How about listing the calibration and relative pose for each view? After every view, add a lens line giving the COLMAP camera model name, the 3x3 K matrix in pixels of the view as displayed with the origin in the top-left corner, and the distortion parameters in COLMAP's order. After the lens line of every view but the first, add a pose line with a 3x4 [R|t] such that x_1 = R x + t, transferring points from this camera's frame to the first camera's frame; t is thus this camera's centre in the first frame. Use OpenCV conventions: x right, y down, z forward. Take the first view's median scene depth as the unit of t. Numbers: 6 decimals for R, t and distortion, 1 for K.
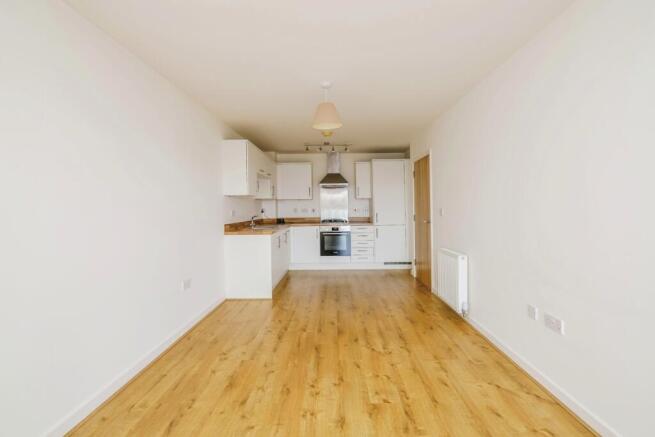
lens RADIAL K [[283.5, 0, 328.1], [0, 283.5, 209.0], [0, 0, 1]] dist [0.000262, 0.000030]
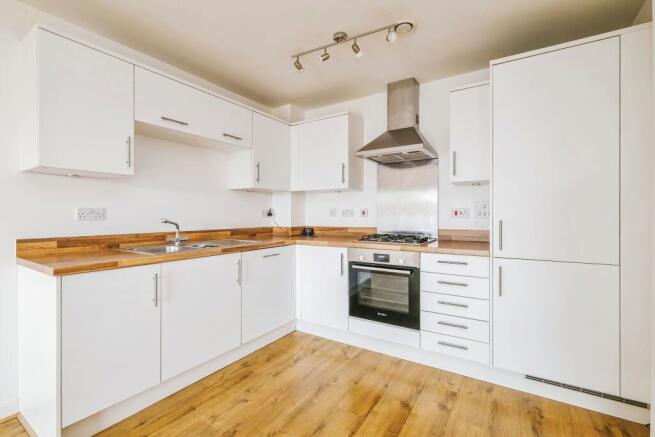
lens RADIAL K [[292.6, 0, 327.5], [0, 292.6, 218.5], [0, 0, 1]] dist [0.000975, 0.000182]
pose [[0.837531, 0.014272, -0.546204, 0.181769], [-0.008406, 0.999877, 0.013237, 0.009147], [0.546325, -0.006495, 0.837548, 0.583861]]
